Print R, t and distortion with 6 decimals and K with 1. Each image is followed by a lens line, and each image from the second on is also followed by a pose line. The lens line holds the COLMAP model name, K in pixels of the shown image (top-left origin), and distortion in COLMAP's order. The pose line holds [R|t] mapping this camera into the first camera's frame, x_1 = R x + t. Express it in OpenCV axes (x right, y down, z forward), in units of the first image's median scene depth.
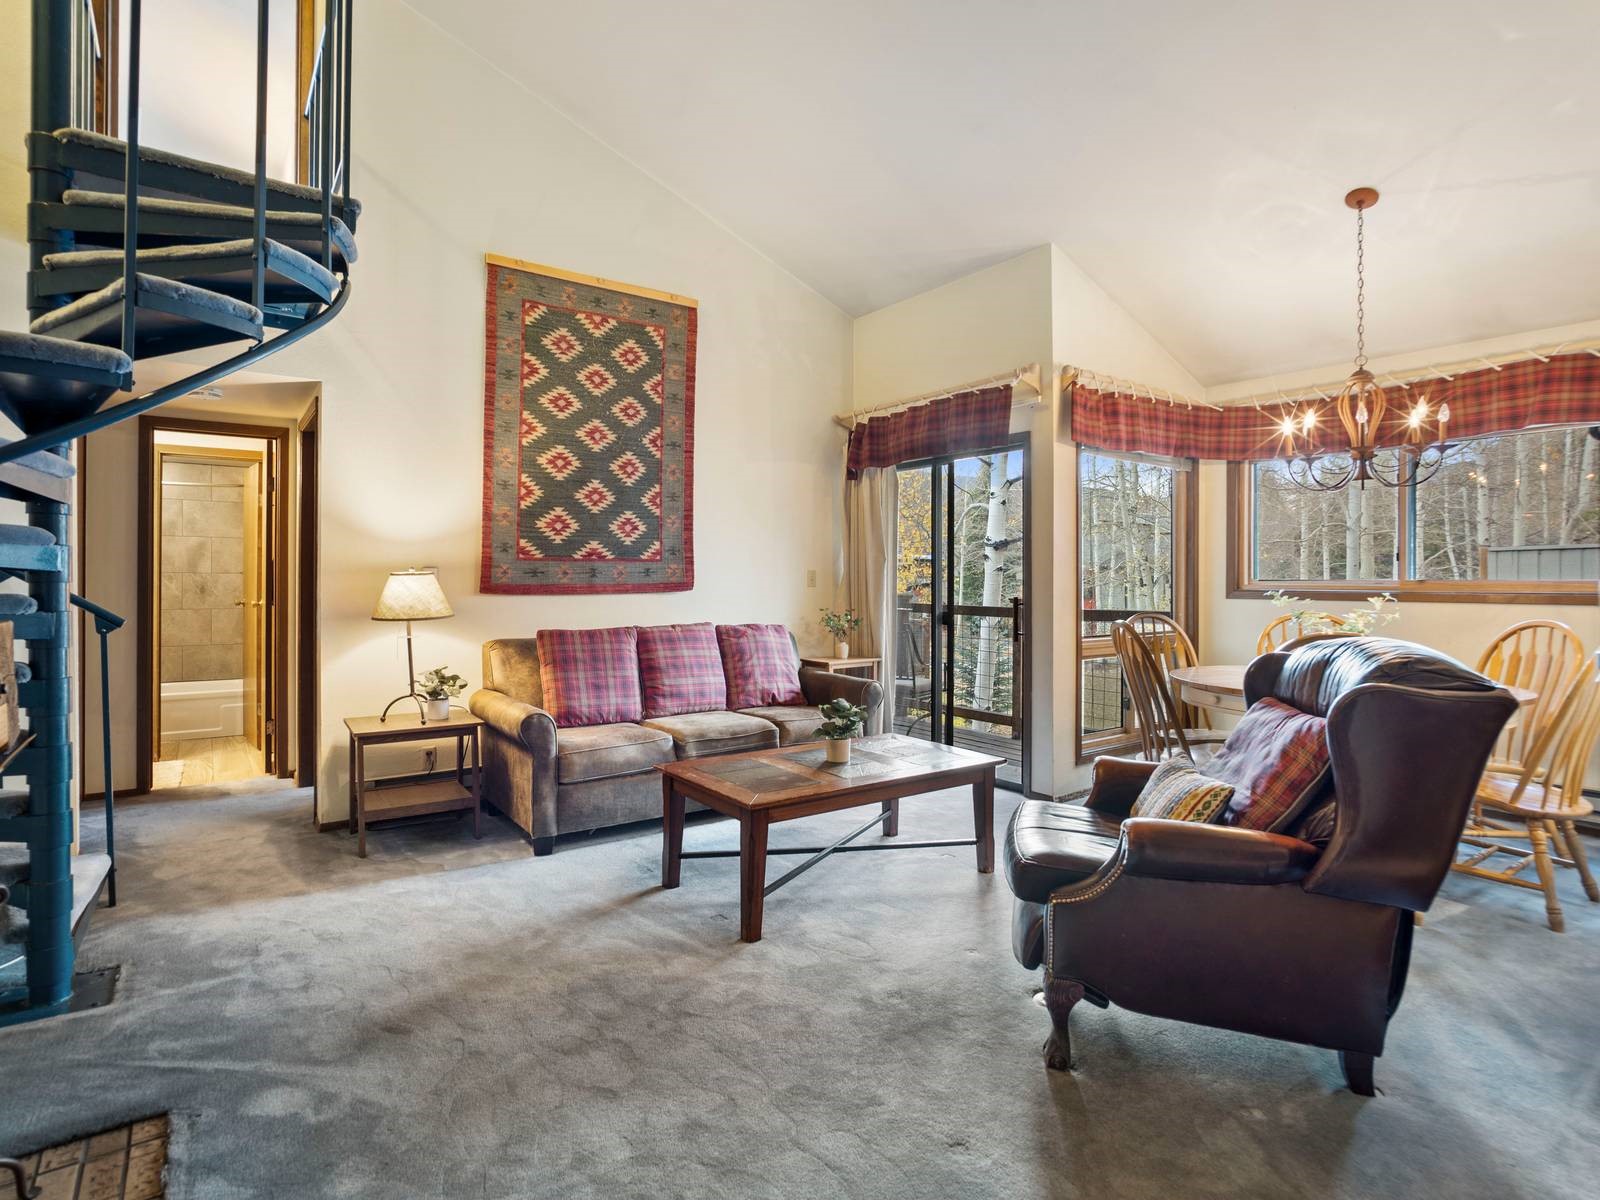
lens RADIAL K [[817.1, 0, 795.9], [0, 817.1, 577.5], [0, 0, 1]] dist [-0.034431, 0.016378]
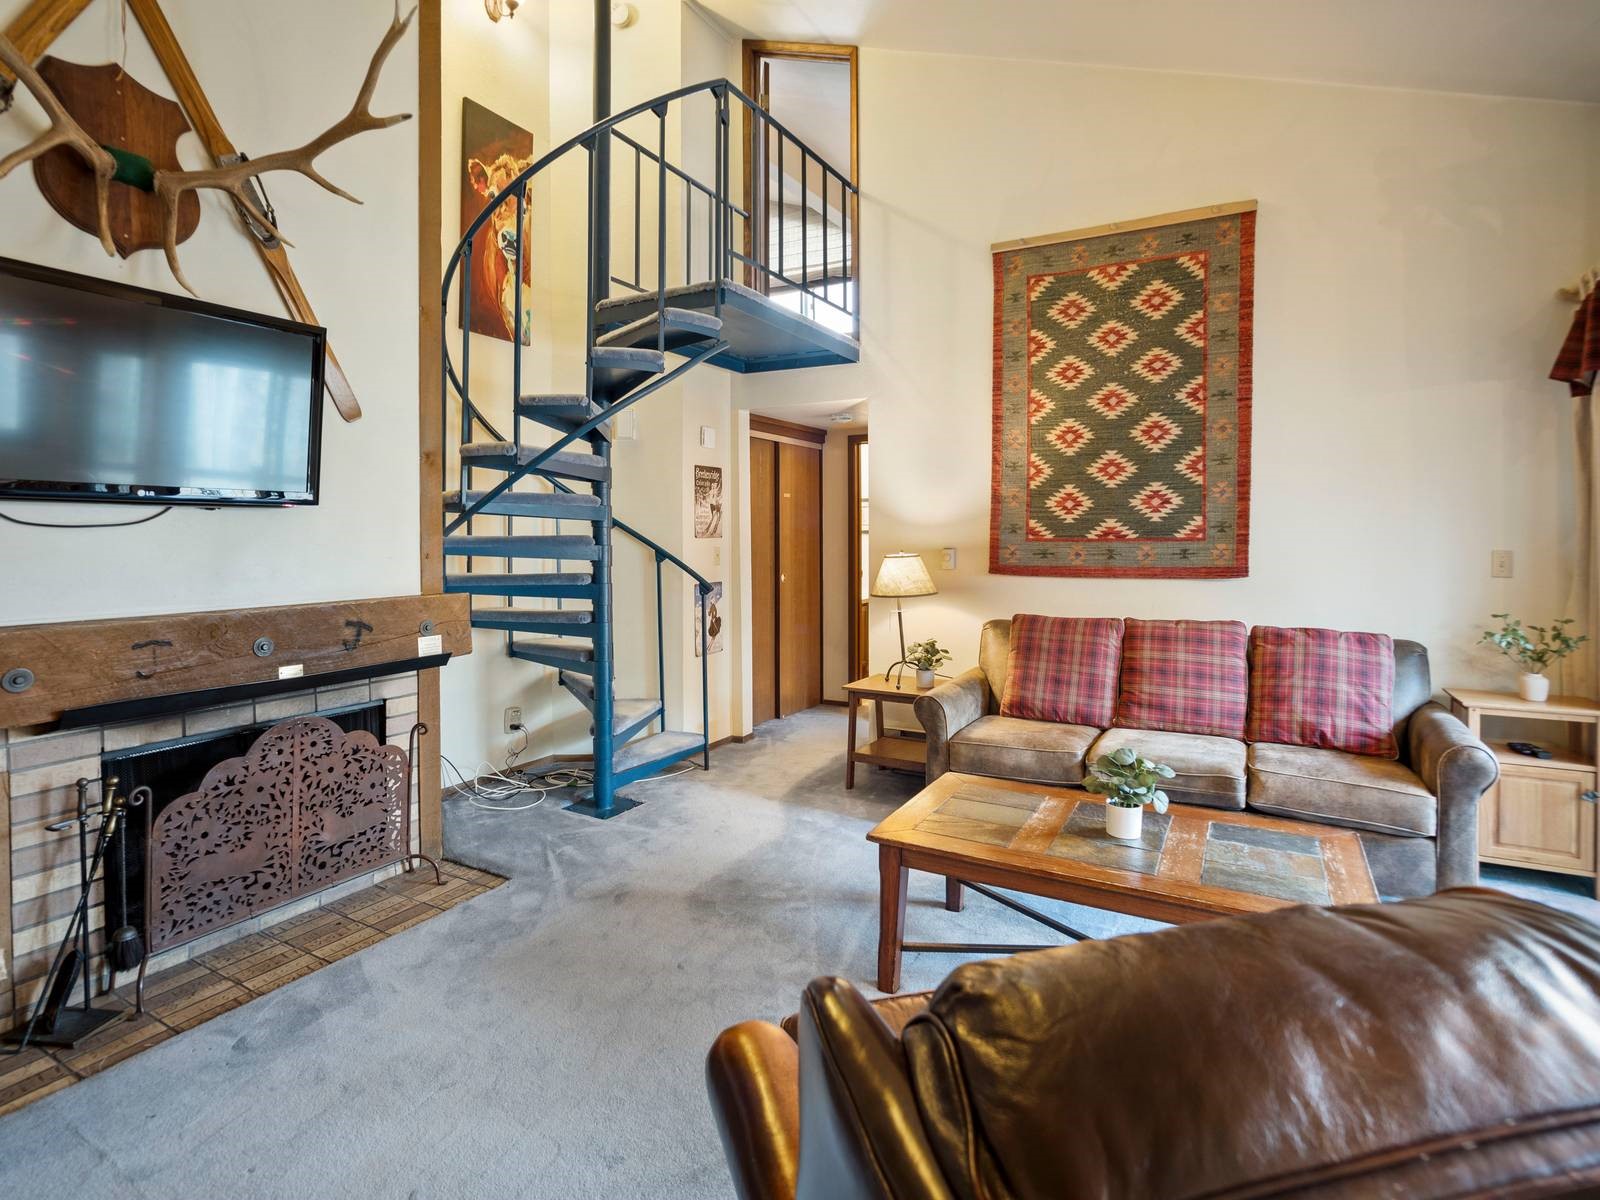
lens RADIAL K [[803.4, 0, 822.9], [0, 803.4, 540.3], [0, 0, 1]] dist [-0.039381, 0.020168]
pose [[0.441158, 0.001017, -0.897429, 0.413401], [0.002797, 0.999993, 0.002508, -0.025092], [0.897425, -0.003617, 0.441152, 0.338323]]
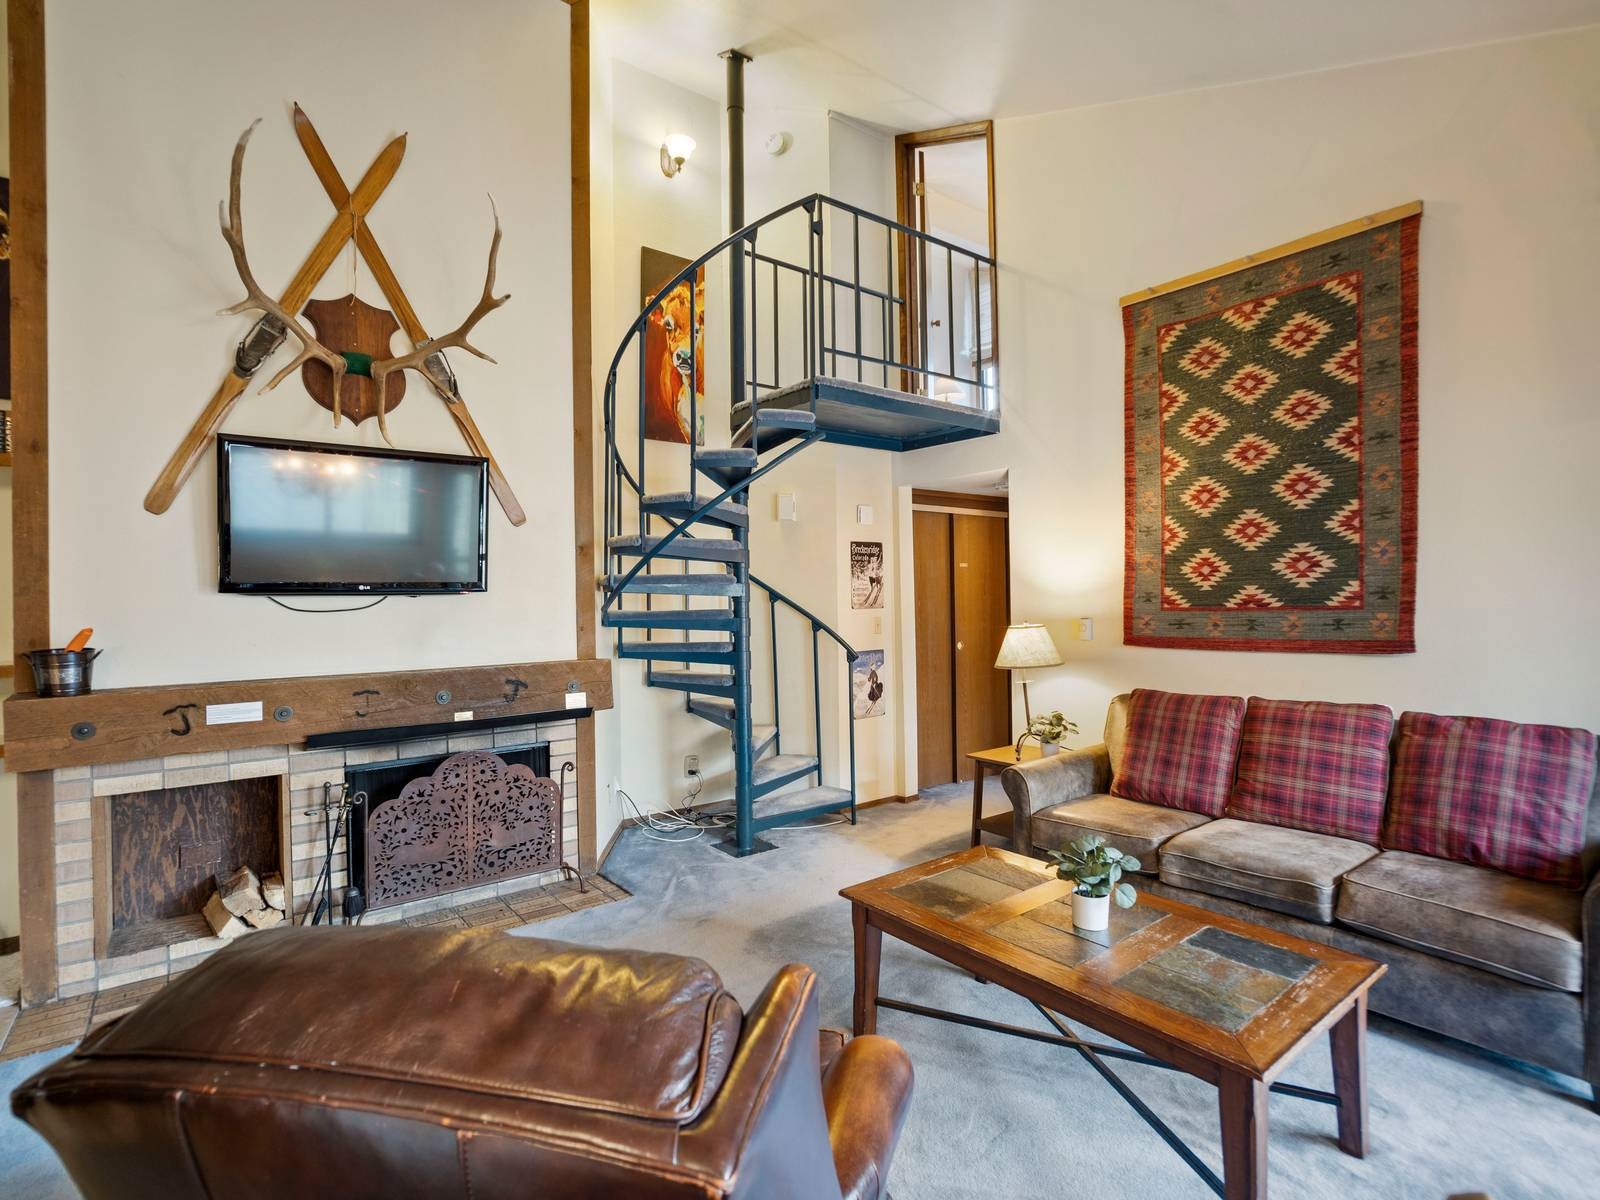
lens RADIAL K [[793.4, 0, 824.2], [0, 793.4, 598.8], [0, 0, 1]] dist [-0.032426, 0.016067]
pose [[0.060522, -0.007289, -0.998140, 0.515925], [0.014884, 0.999869, -0.006399, -0.033862], [0.998056, -0.014469, 0.060623, 0.548833]]
